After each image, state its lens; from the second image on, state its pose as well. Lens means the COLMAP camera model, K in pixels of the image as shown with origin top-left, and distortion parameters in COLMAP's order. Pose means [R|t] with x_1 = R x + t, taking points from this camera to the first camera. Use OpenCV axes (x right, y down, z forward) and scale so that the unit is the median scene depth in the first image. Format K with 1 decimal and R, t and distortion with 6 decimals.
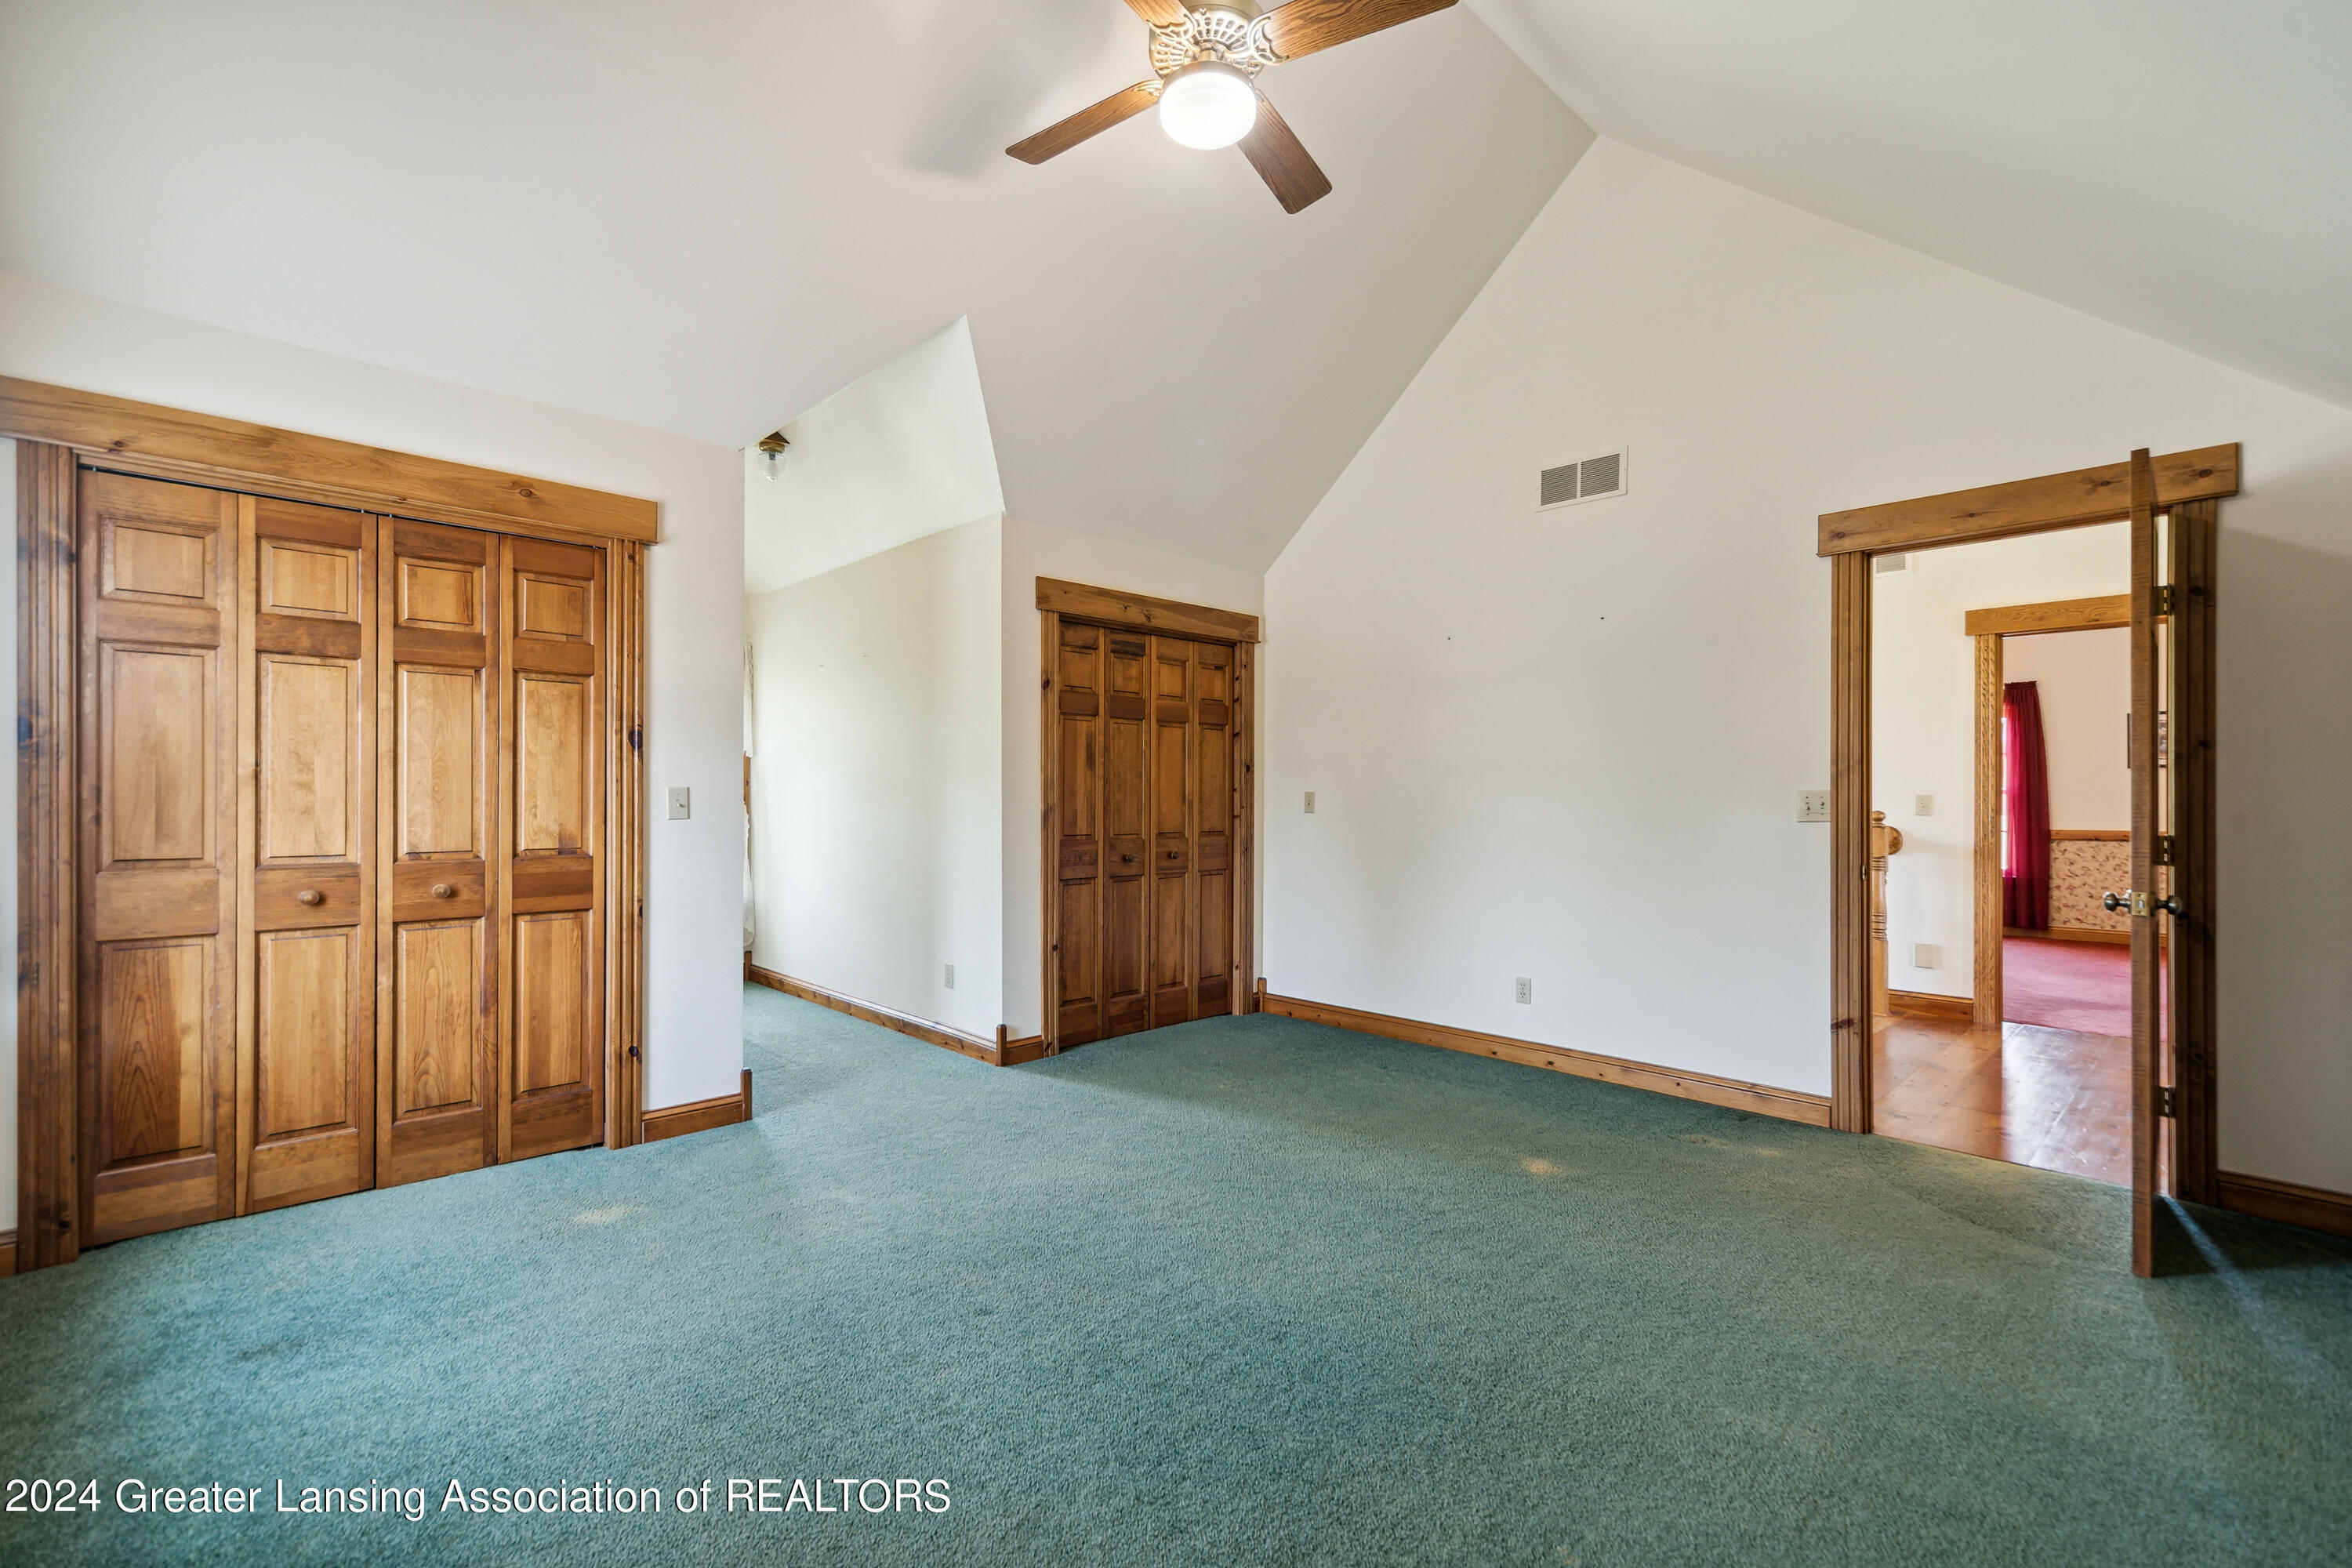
lens RADIAL K [[995.0, 0, 1173.8], [0, 995.0, 792.2], [0, 0, 1]] dist [0.006520, -0.001615]
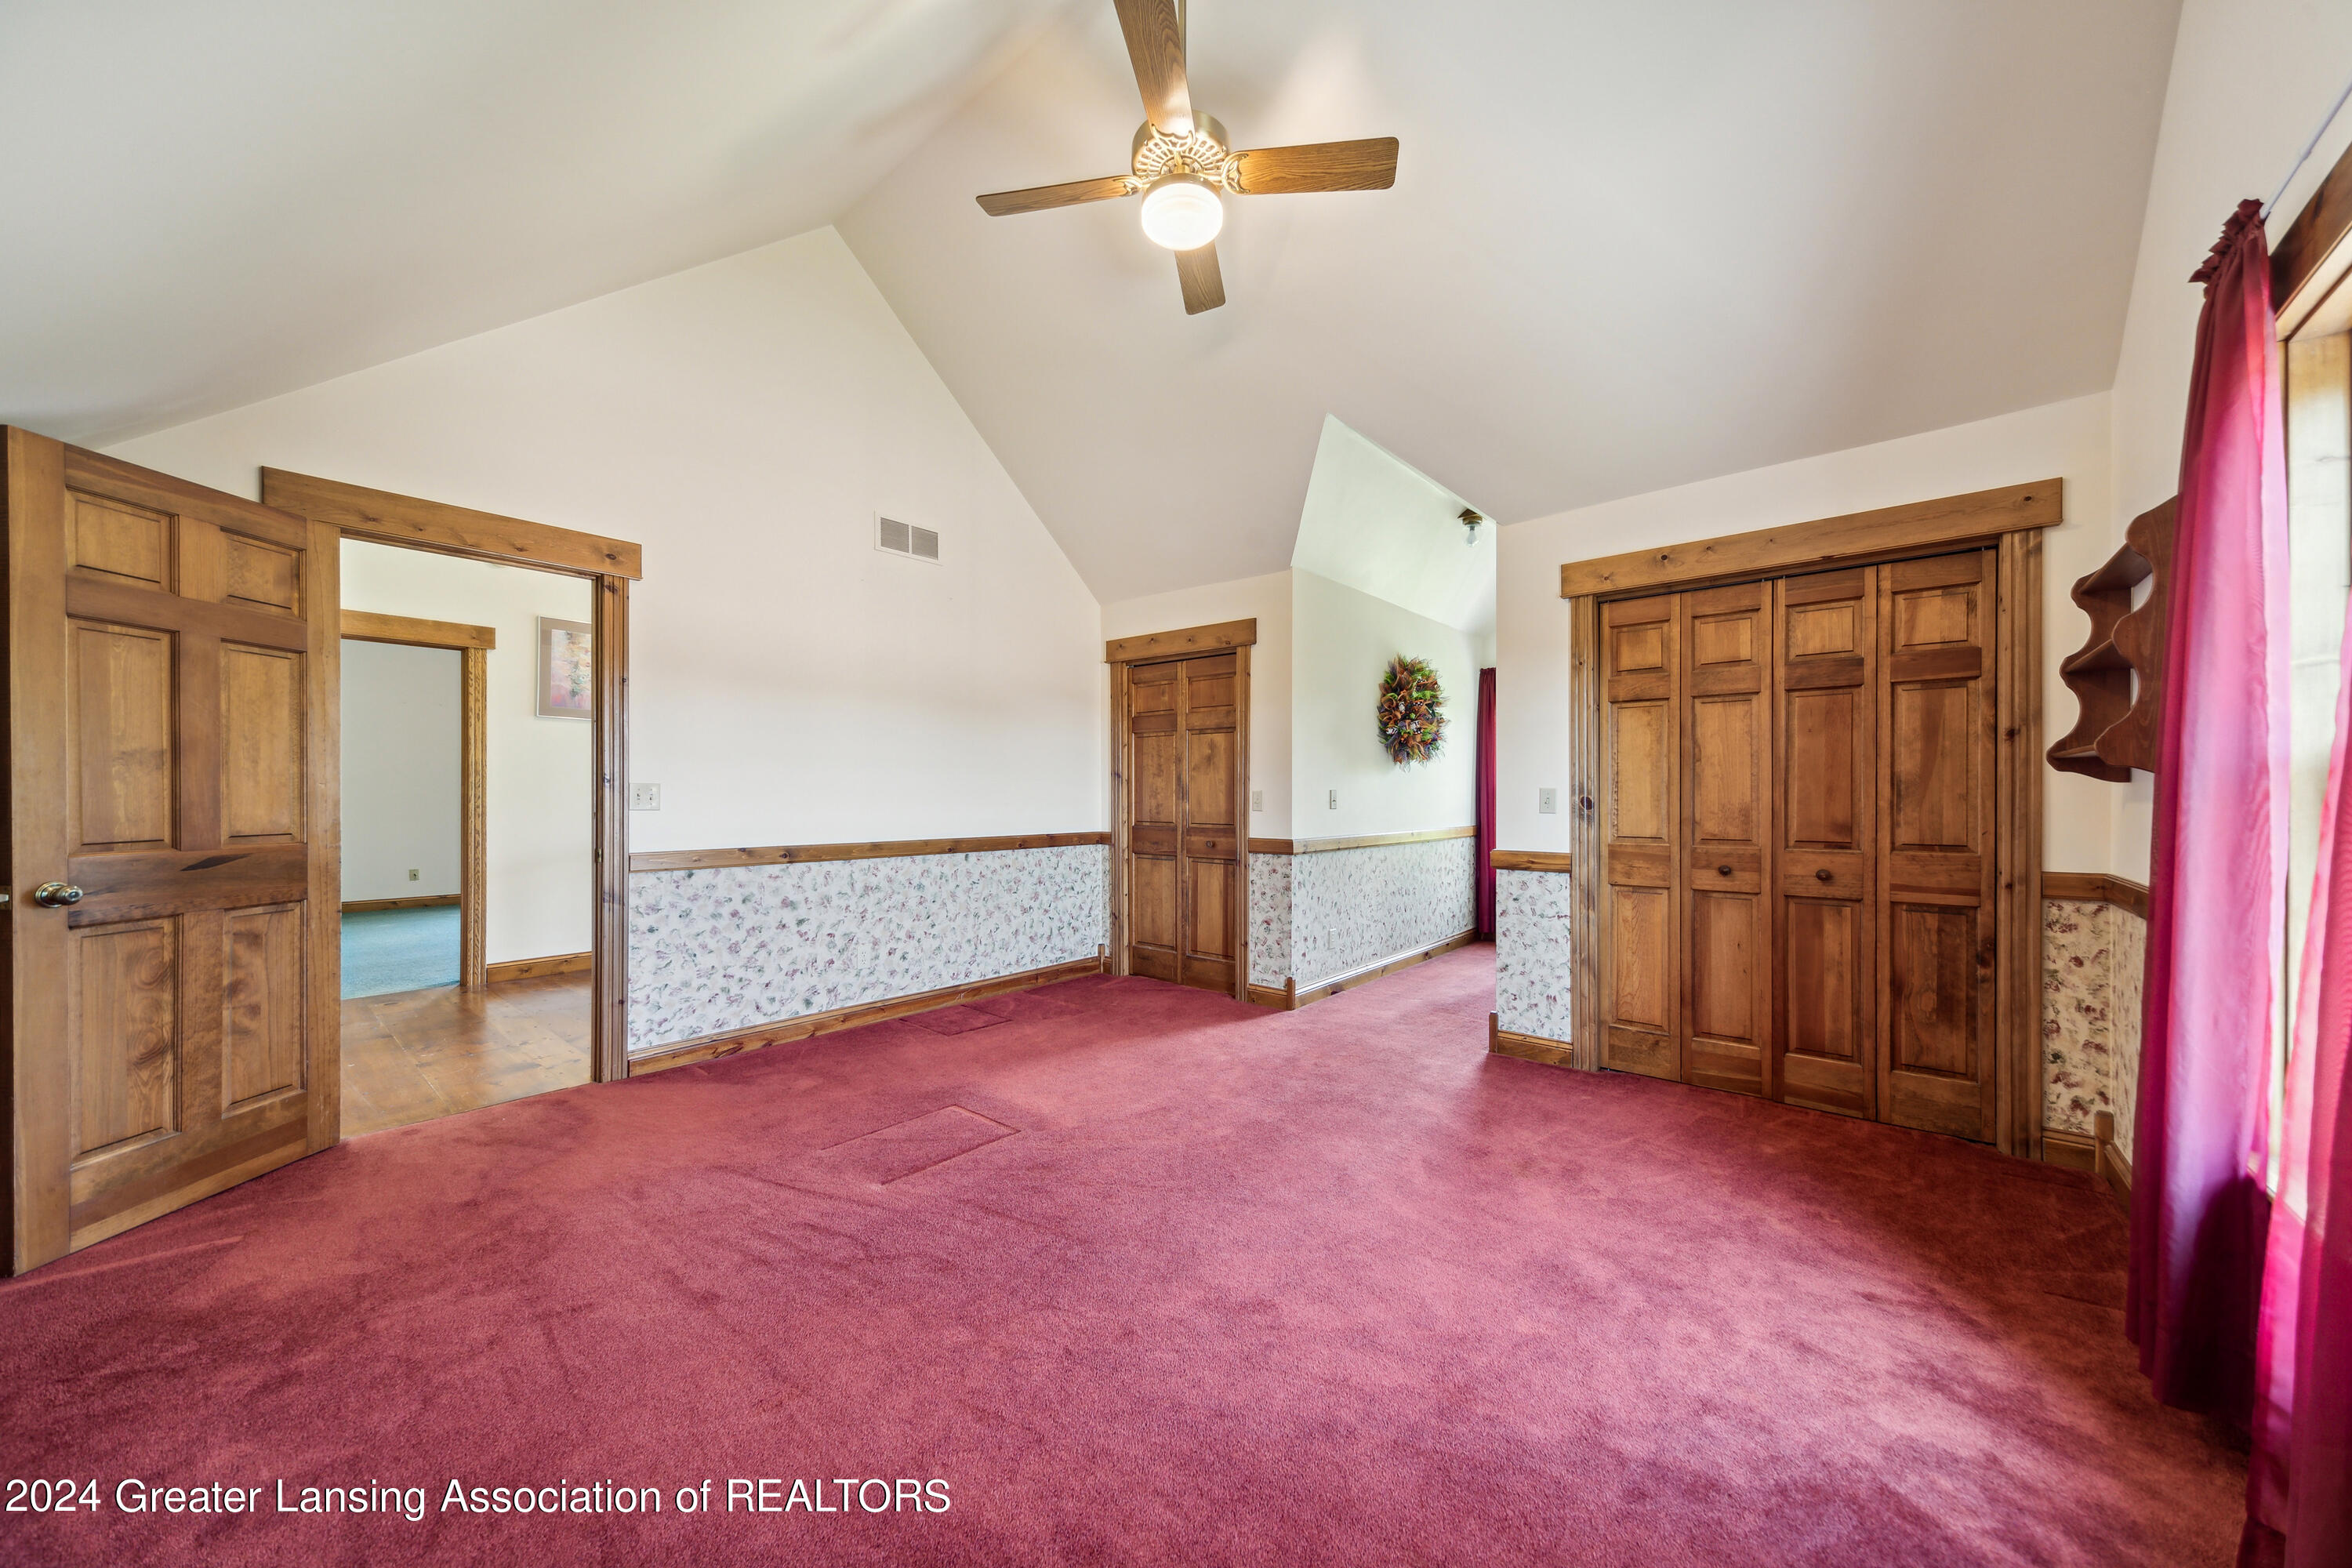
lens RADIAL K [[793.5, 0, 1188.8], [0, 793.5, 791.6], [0, 0, 1]] dist [-0.001011, -0.000022]
pose [[0.093502, -0.003251, -0.995614, 0.787510], [0.000326, 0.999995, -0.003234, 0.003749], [0.995619, -0.000023, 0.093503, 0.770575]]
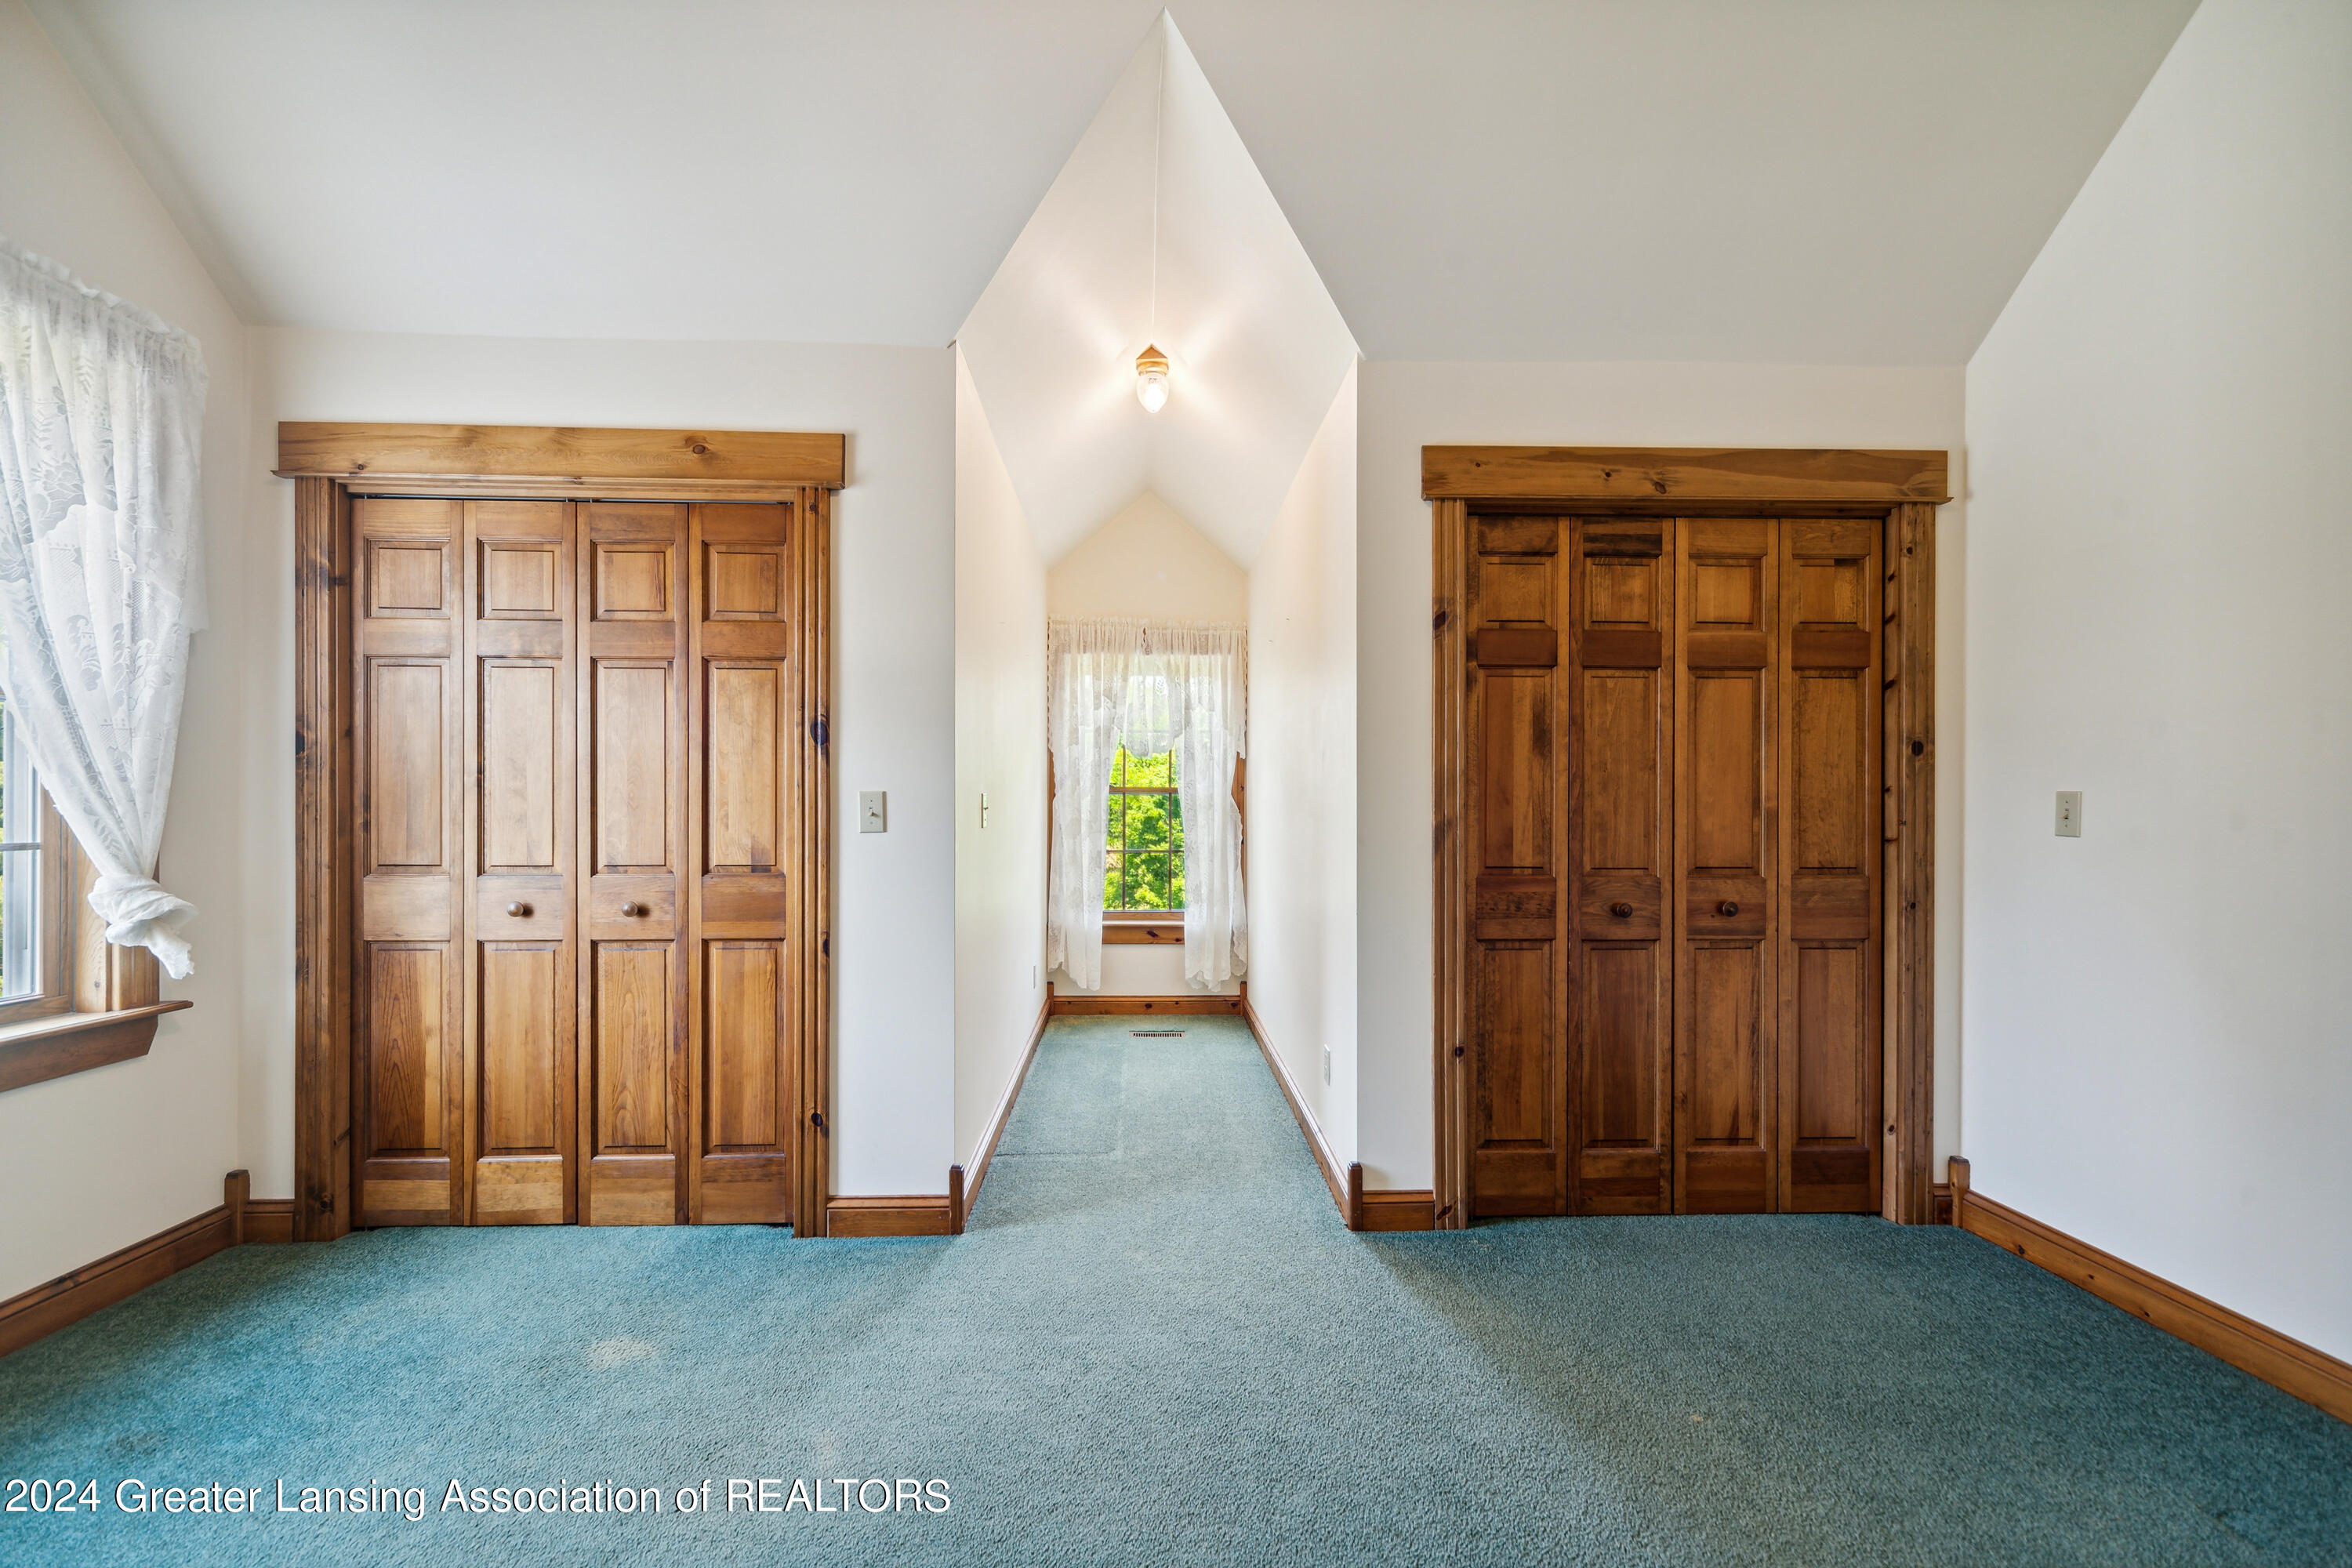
lens RADIAL K [[1027.2, 0, 1171.6], [0, 1027.2, 793.5], [0, 0, 1]] dist [0.008726, -0.000124]
pose [[0.753647, -0.002396, -0.657275, 0.220034], [0.003683, 0.999993, 0.000577, -0.003388], [0.657269, -0.002855, 0.753651, 0.557084]]
